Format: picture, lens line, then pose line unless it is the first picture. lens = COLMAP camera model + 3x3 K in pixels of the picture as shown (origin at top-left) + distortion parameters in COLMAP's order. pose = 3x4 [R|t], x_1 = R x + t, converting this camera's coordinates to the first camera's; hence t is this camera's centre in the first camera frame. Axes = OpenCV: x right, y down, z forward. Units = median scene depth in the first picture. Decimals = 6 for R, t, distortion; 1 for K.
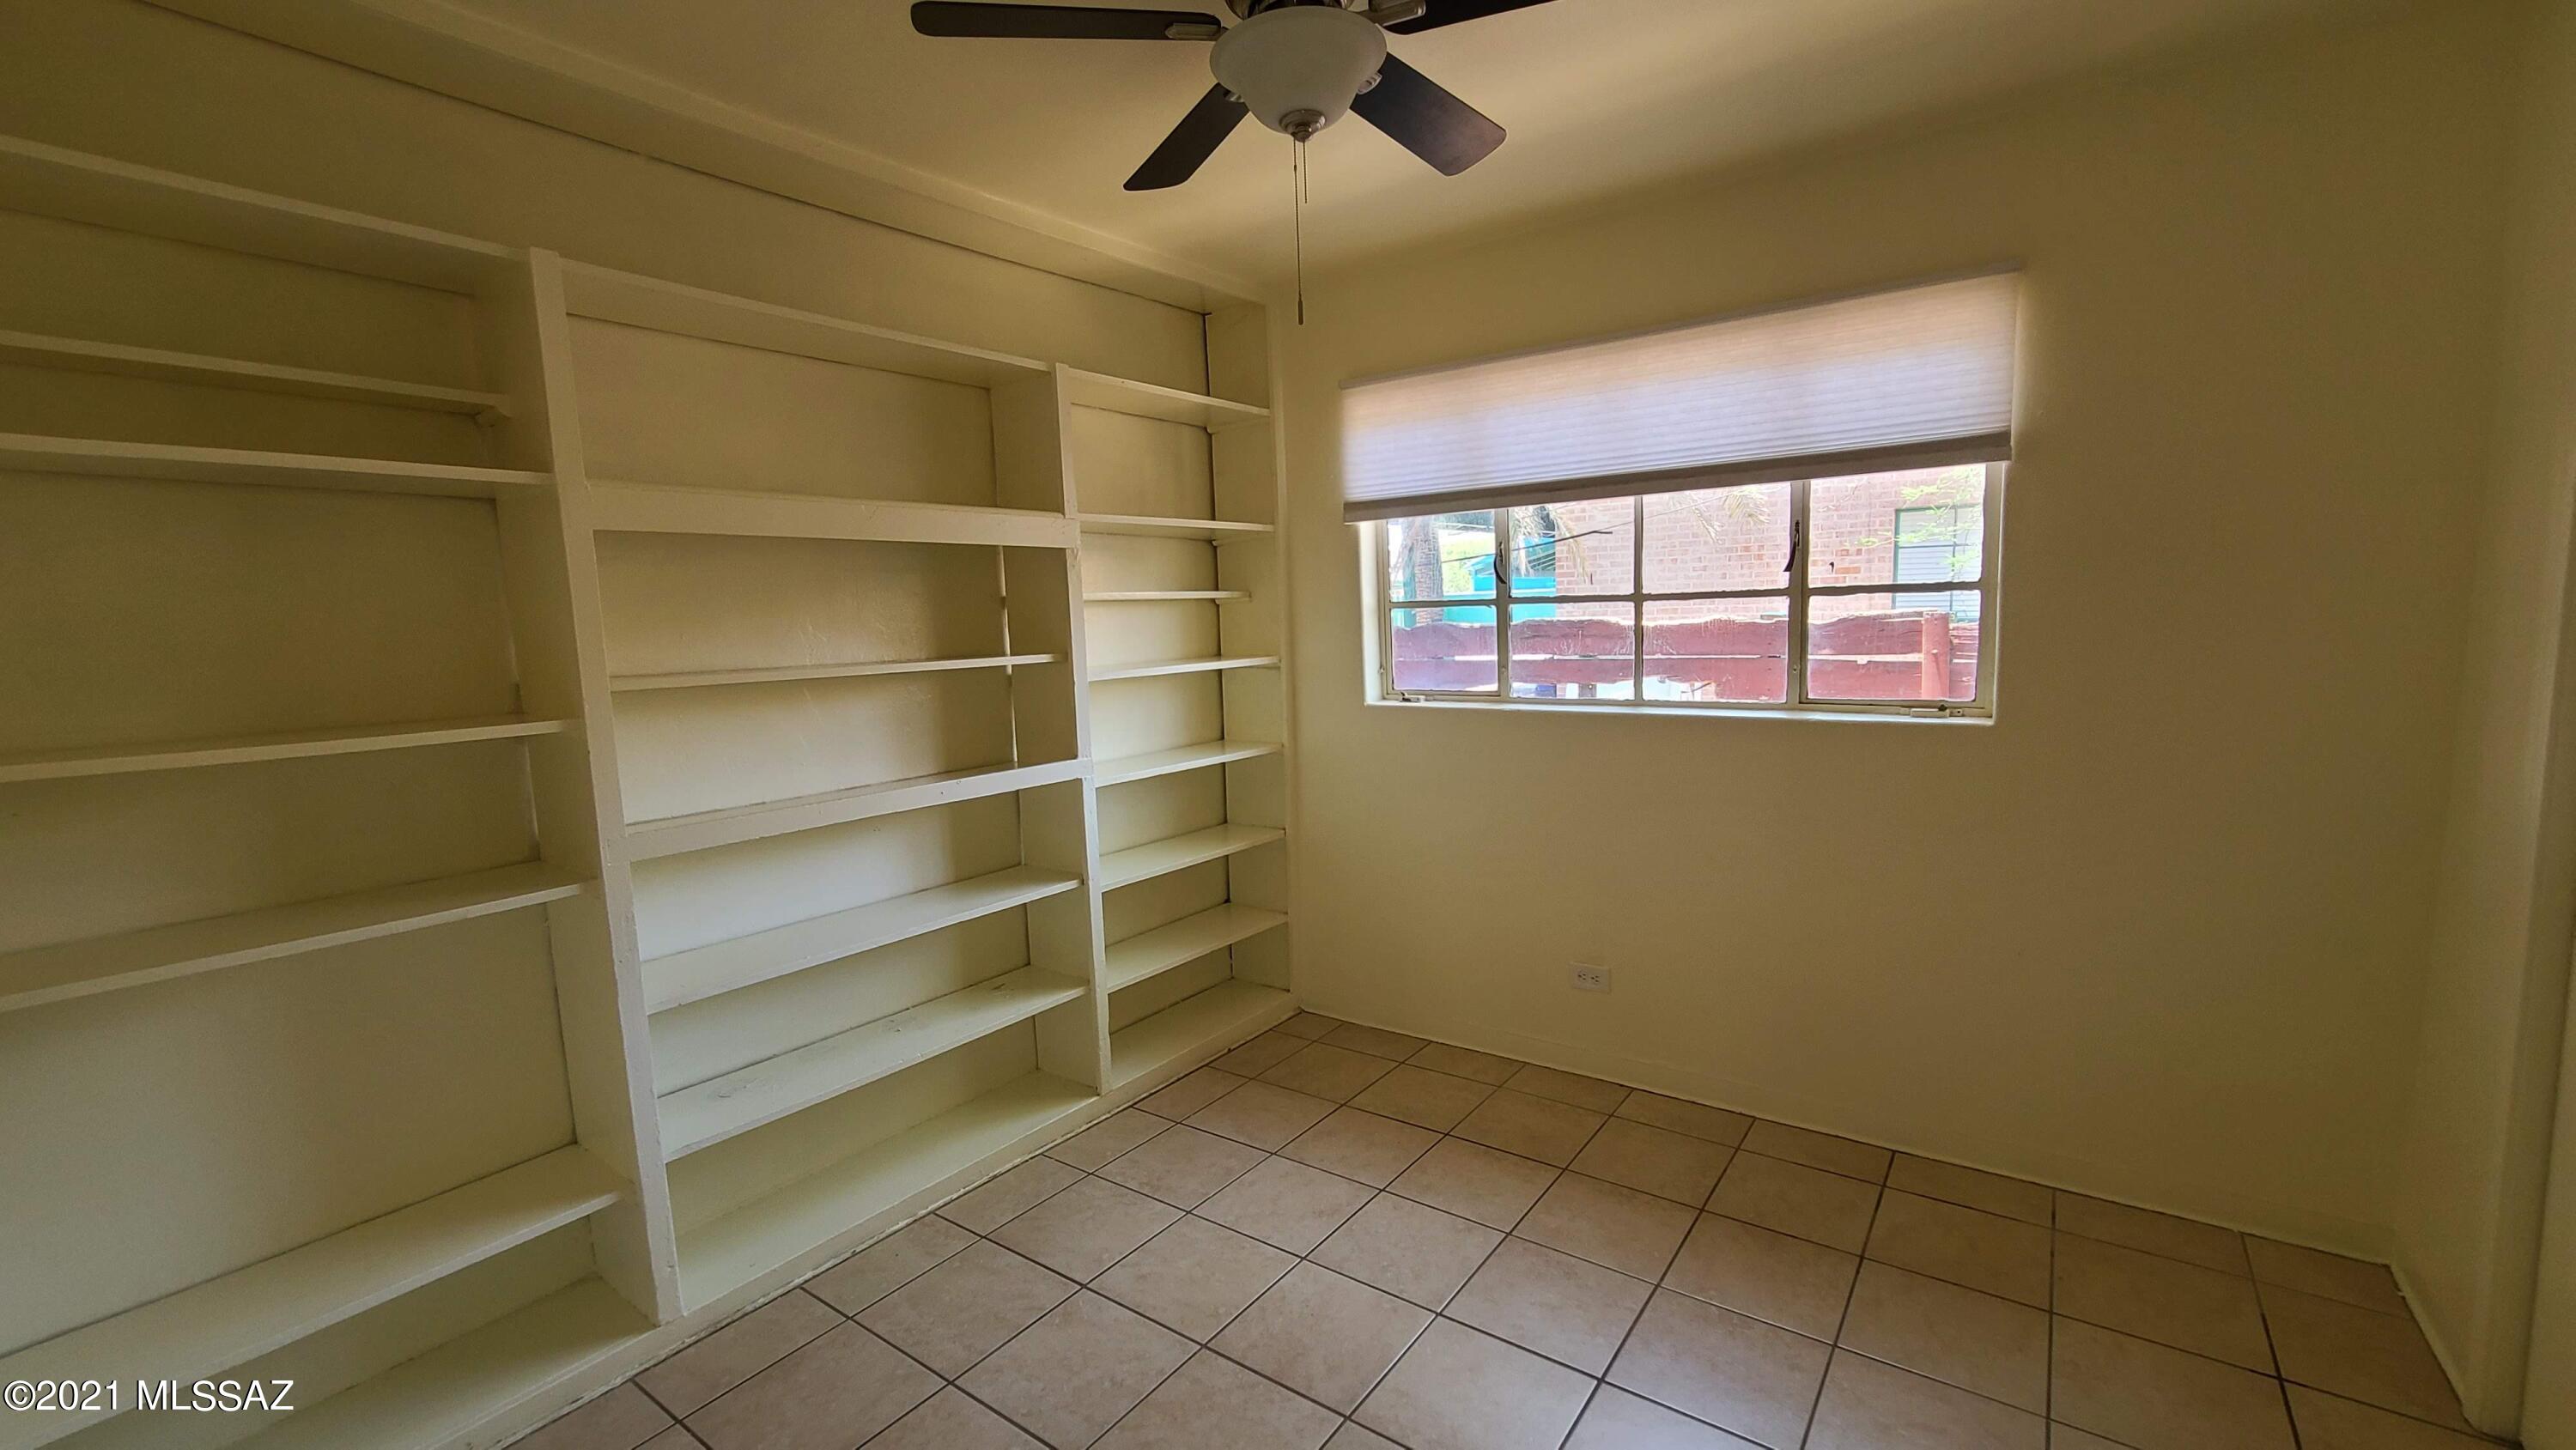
lens RADIAL K [[1063.2, 0, 1297.9], [0, 1063.2, 737.2], [0, 0, 1]] dist [-0.003371, 0.001004]
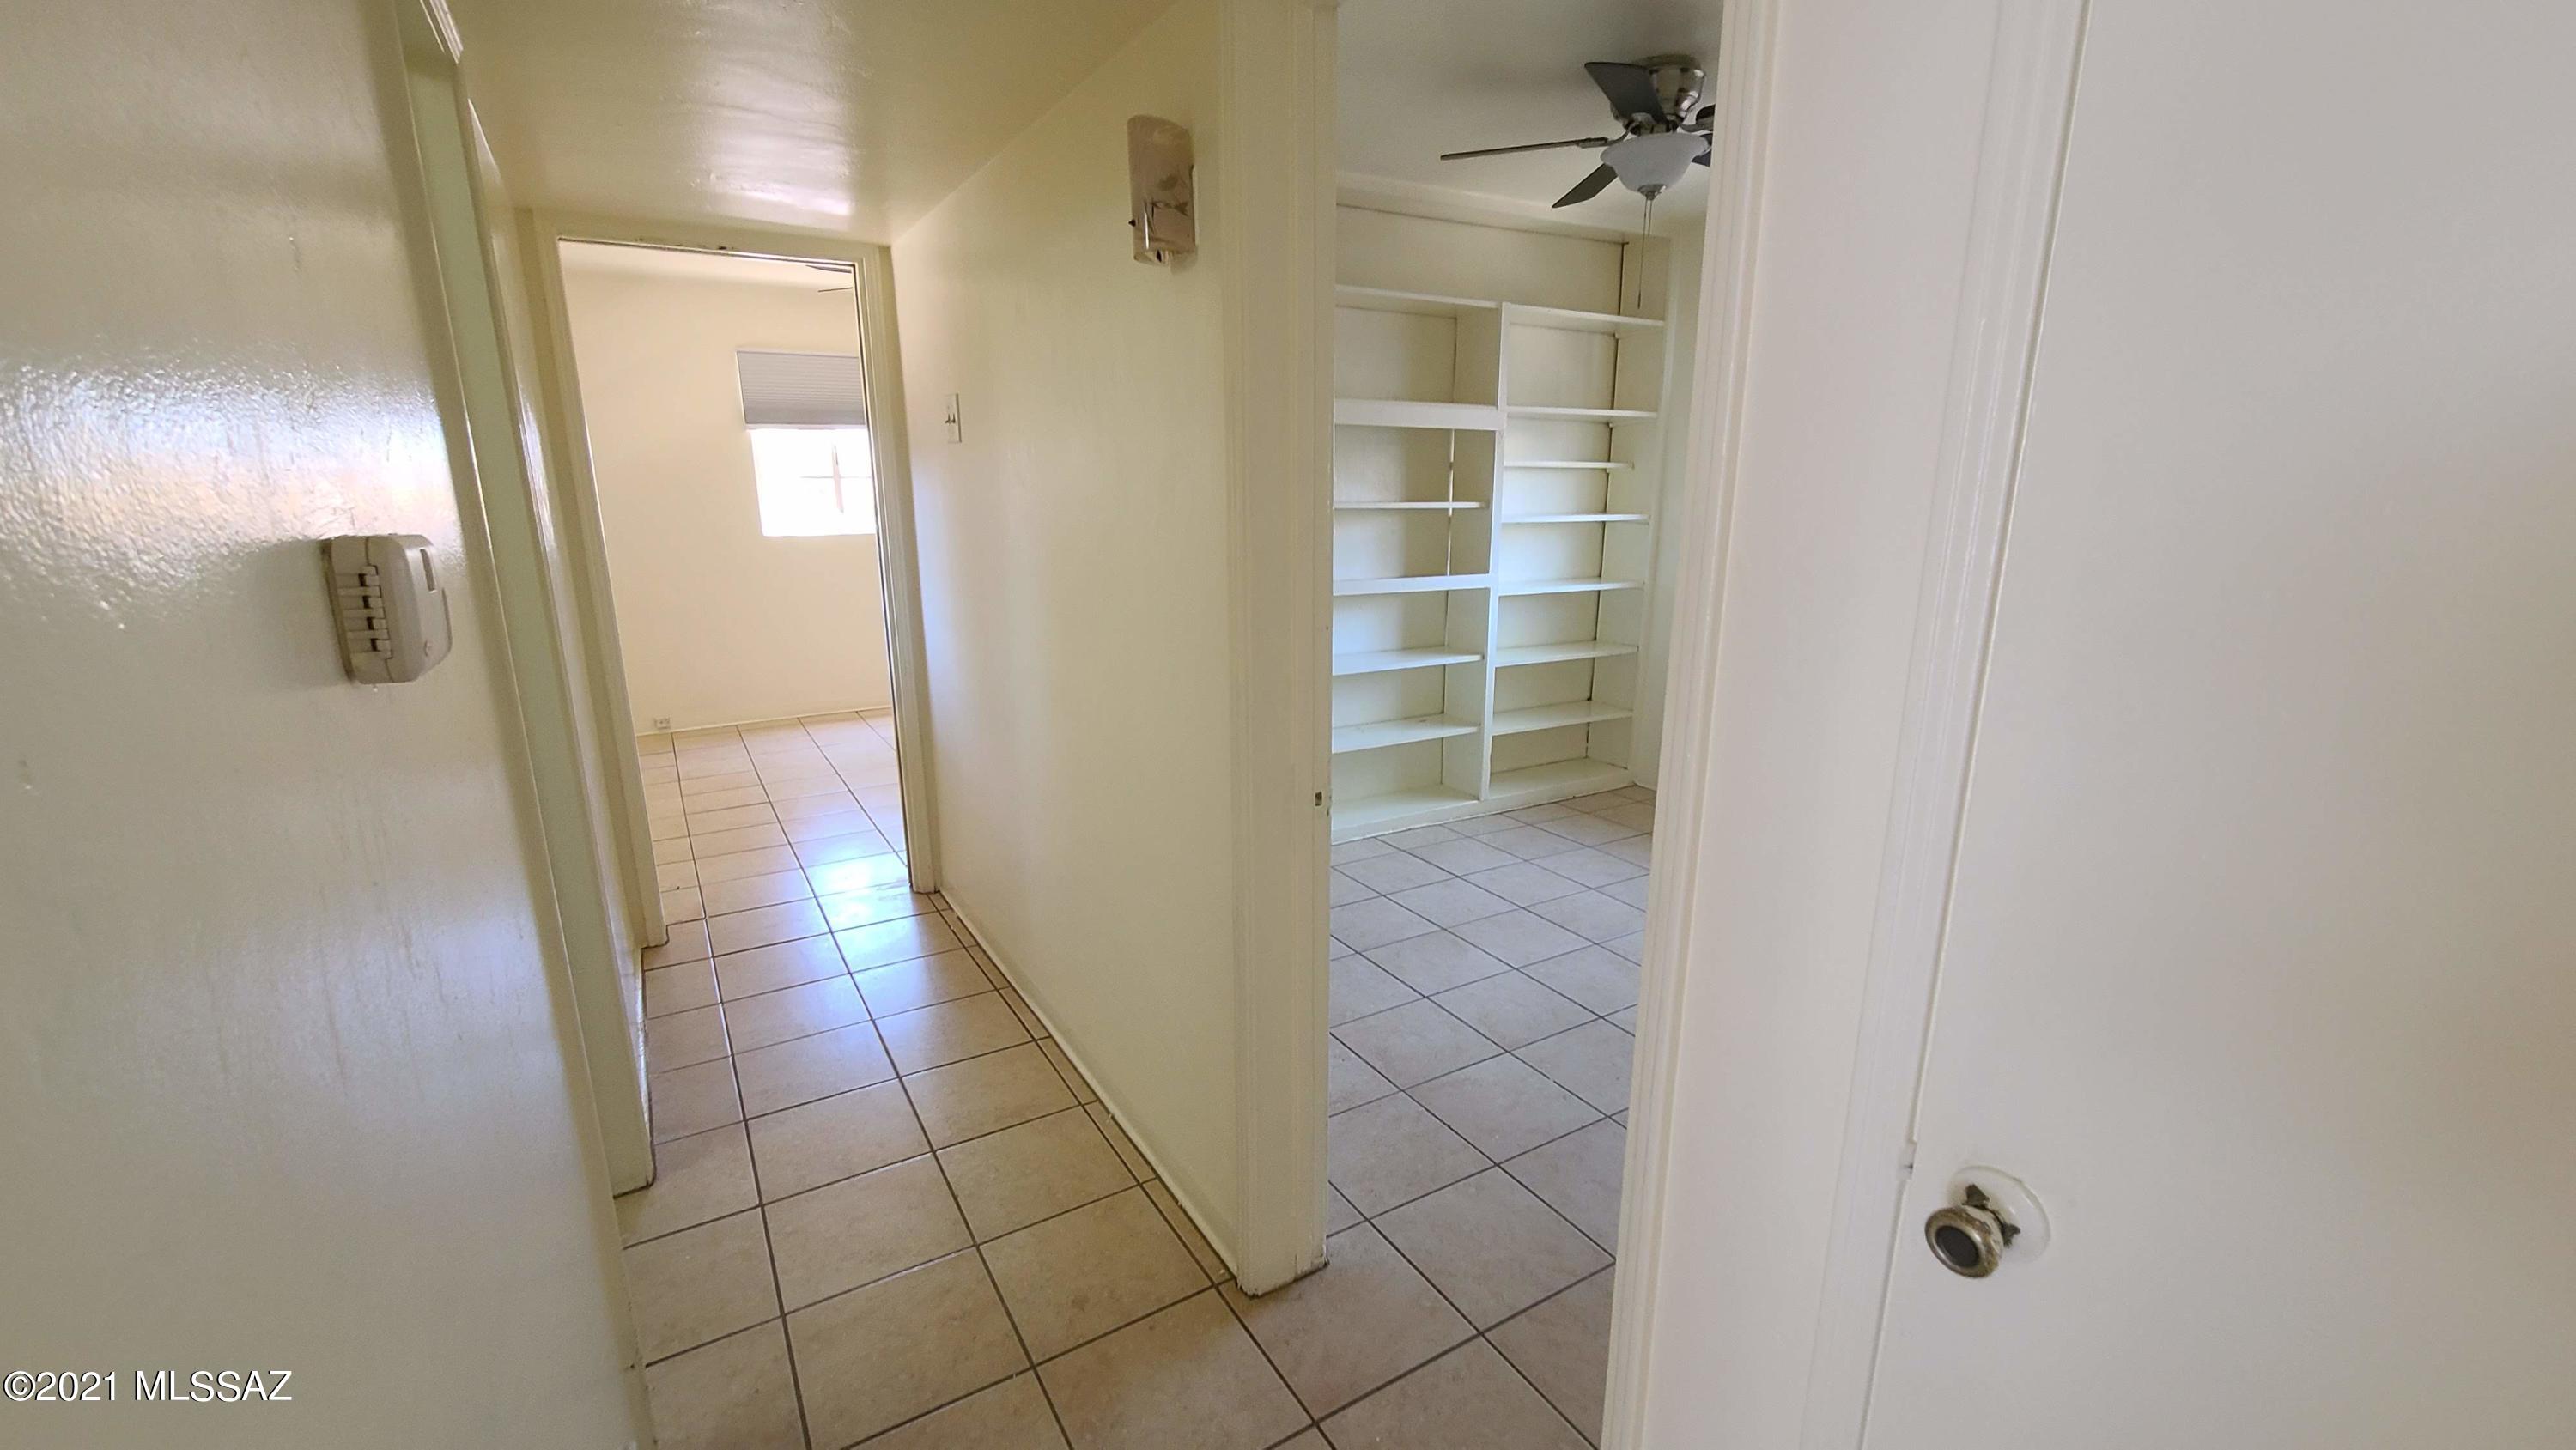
lens RADIAL K [[1063.2, 0, 1292.5], [0, 1063.2, 746.0], [0, 0, 1]] dist [-0.003371, 0.001004]
pose [[0.918359, 0.130050, -0.373769, 0.127089], [-0.080723, 0.986164, 0.144790, 0.062791], [0.387428, -0.102798, 0.916151, -0.492945]]
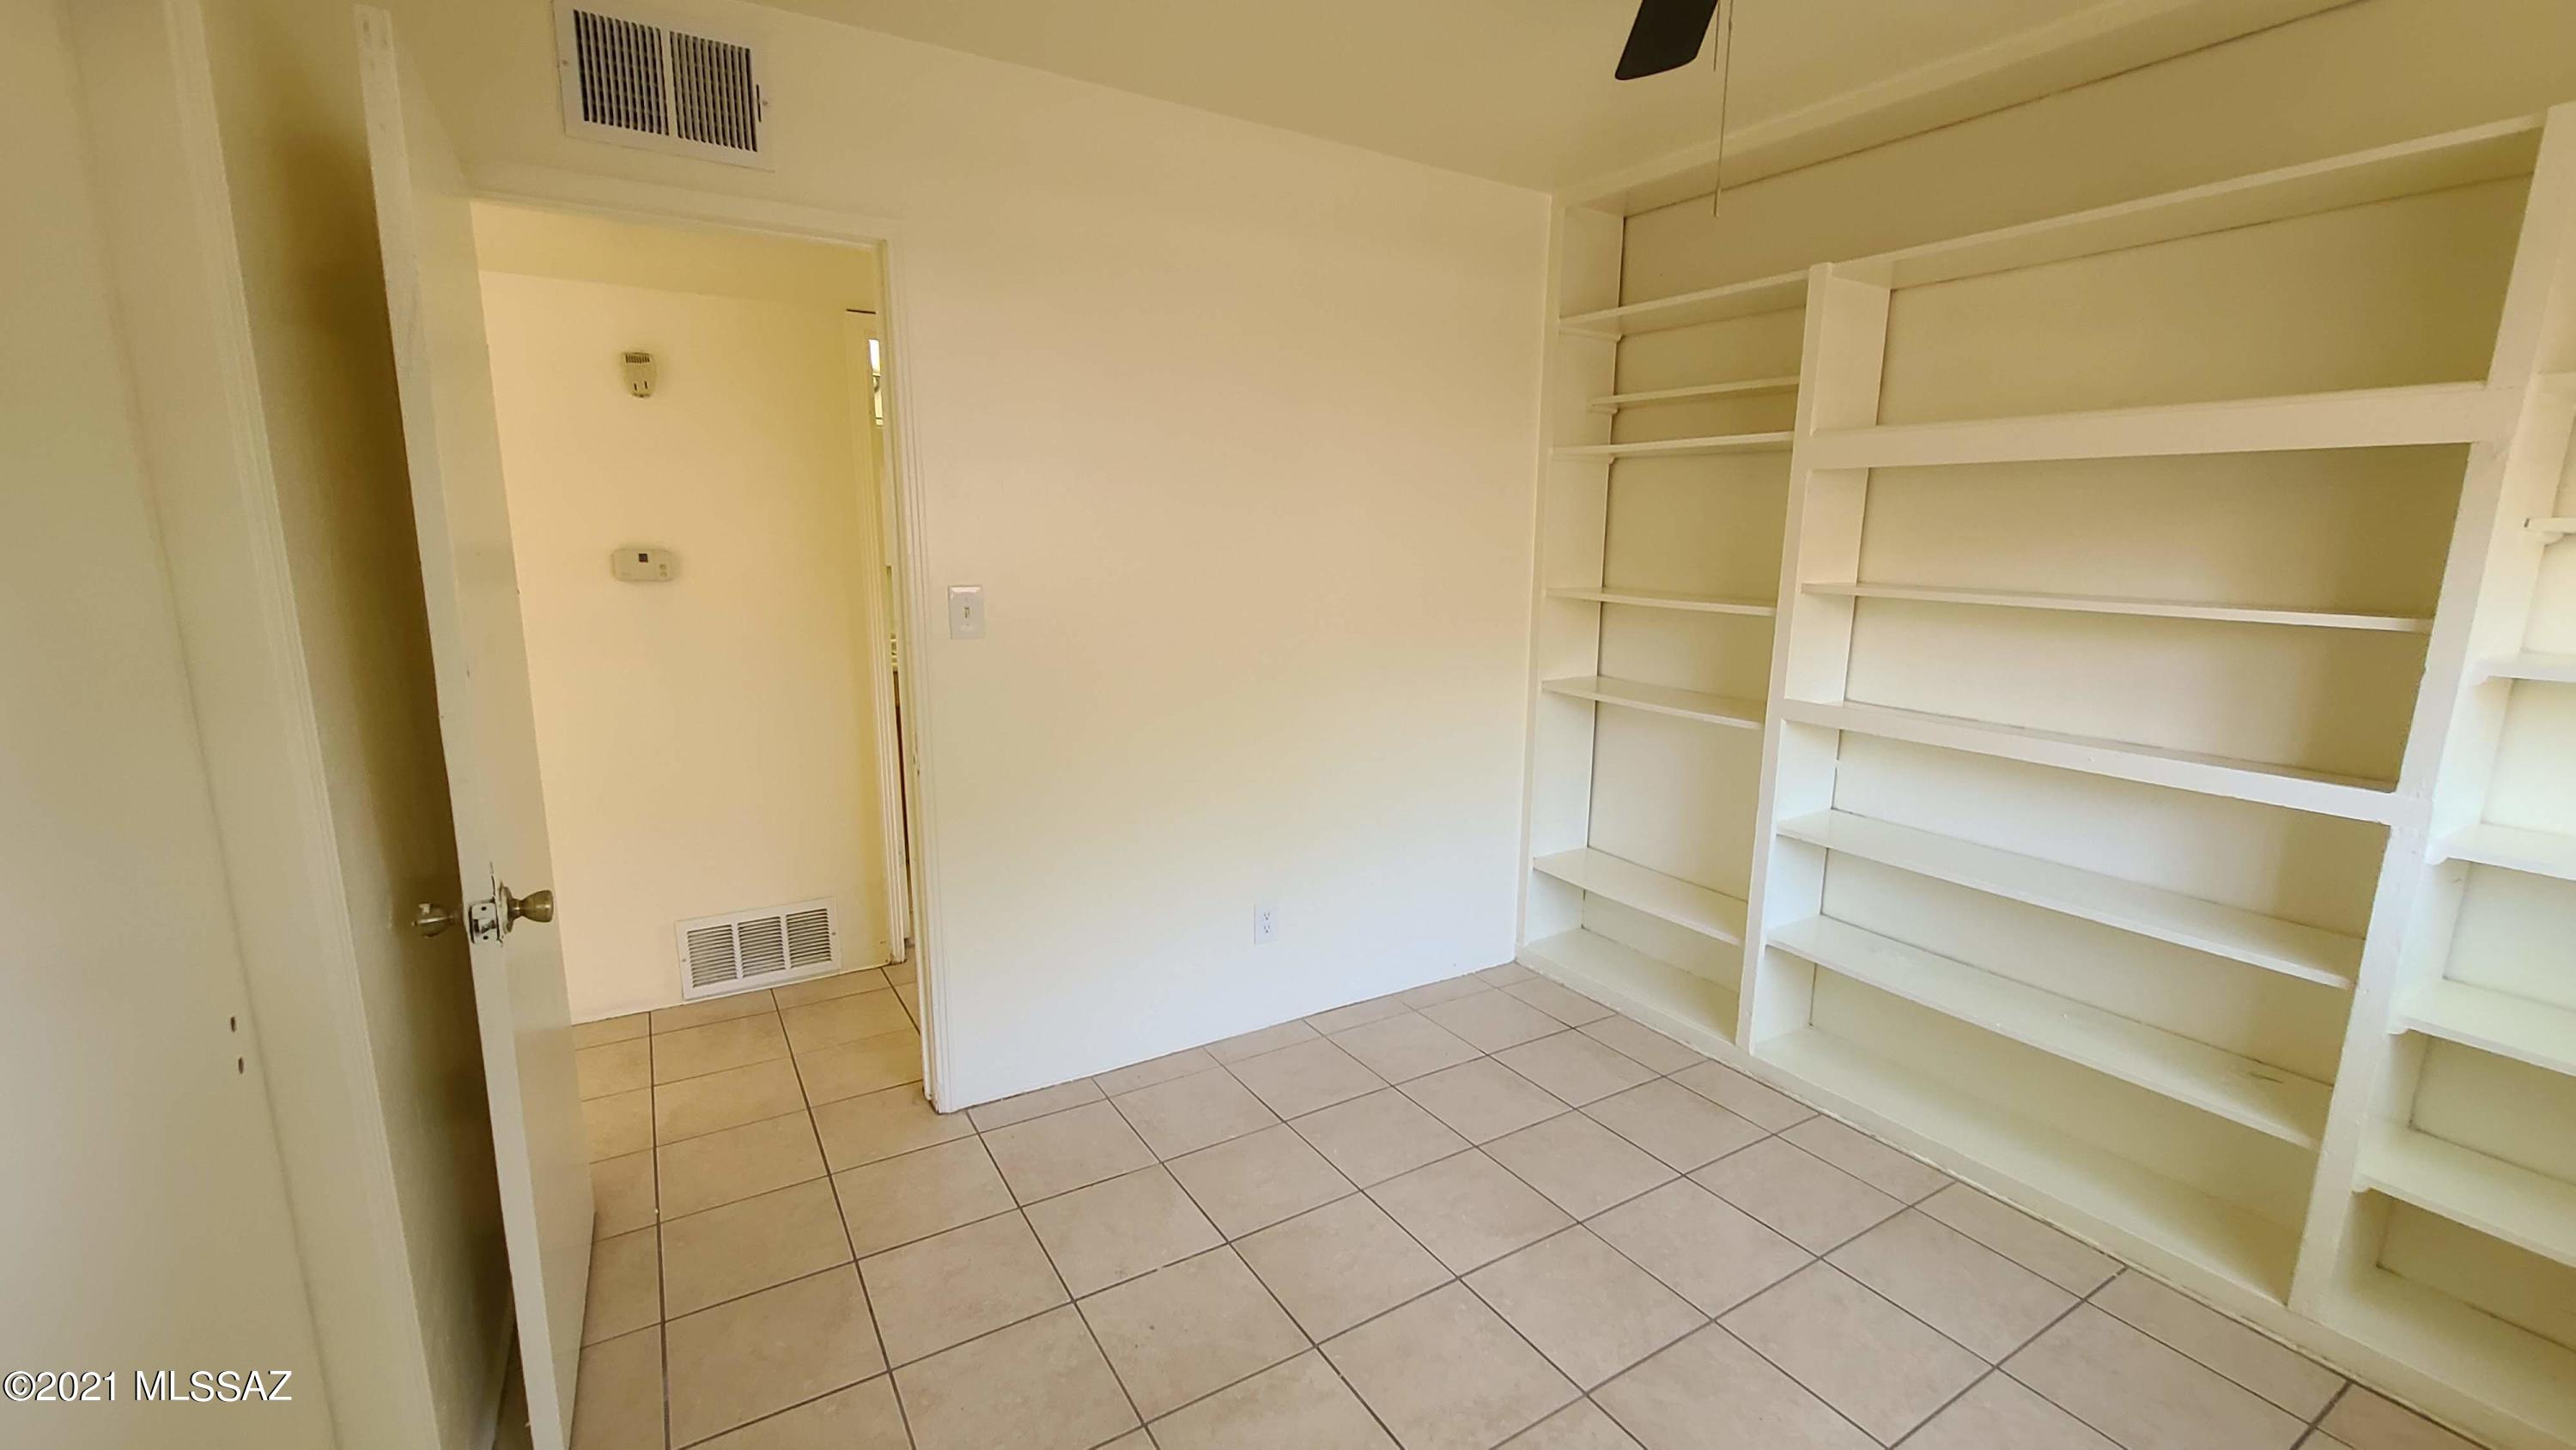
lens RADIAL K [[1063.2, 0, 1301.5], [0, 1063.2, 732.1], [0, 0, 1]] dist [-0.003371, 0.001004]
pose [[-0.390500, 0.197058, -0.899265, 0.563003], [-0.111476, 0.959512, 0.258668, -0.099193], [0.913829, 0.201256, -0.352722, 0.615955]]
